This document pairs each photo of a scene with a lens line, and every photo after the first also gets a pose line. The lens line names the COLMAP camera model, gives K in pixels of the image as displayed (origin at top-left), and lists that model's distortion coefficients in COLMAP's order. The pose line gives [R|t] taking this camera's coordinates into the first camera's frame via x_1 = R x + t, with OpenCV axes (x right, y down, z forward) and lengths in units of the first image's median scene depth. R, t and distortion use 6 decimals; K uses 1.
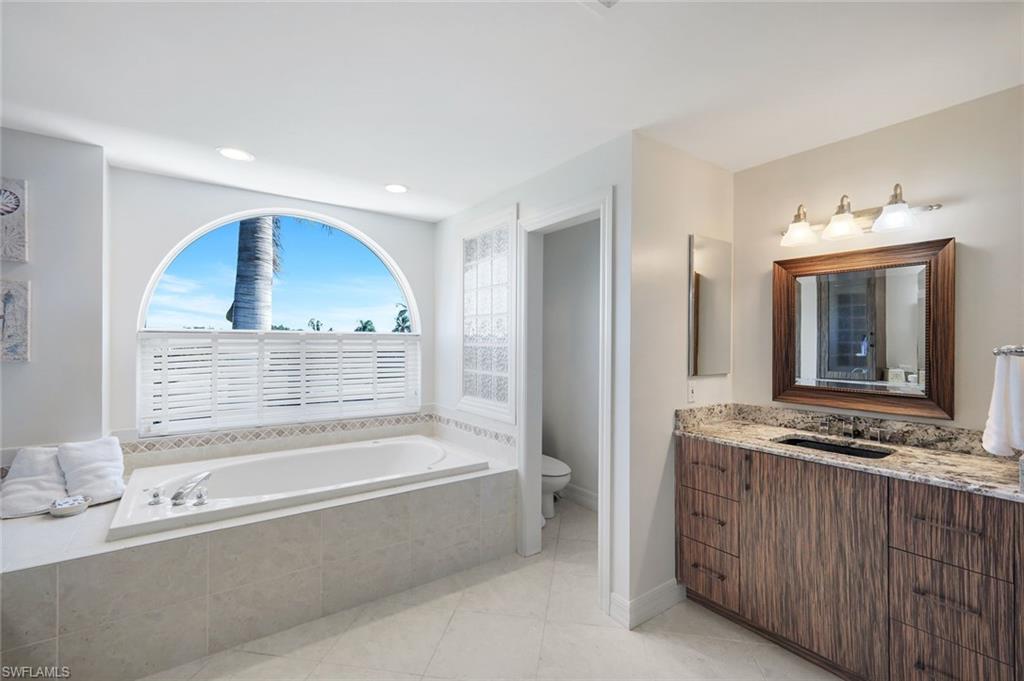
lens RADIAL K [[449.9, 0, 509.3], [0, 449.9, 340.2], [0, 0, 1]] dist [0.002995, -0.000583]
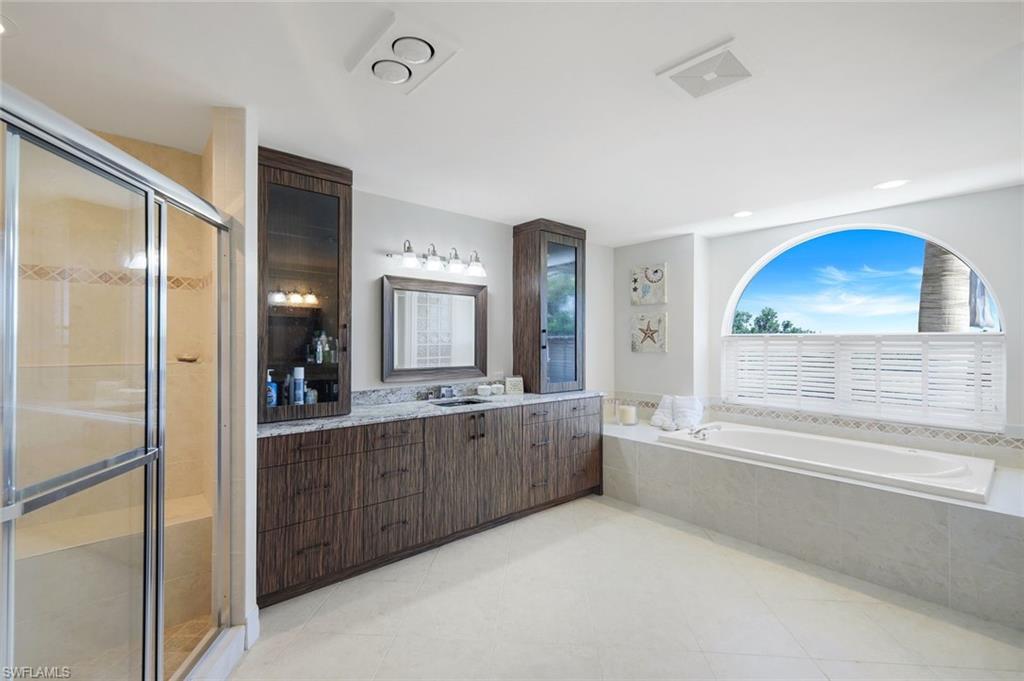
lens RADIAL K [[449.9, 0, 508.4], [0, 449.9, 341.4], [0, 0, 1]] dist [0.002995, -0.000583]
pose [[0.081029, -0.004132, -0.996703, 0.603390], [0.000335, 0.999991, -0.004119, 0.003992], [0.996712, 0.000000, 0.081030, 0.095364]]
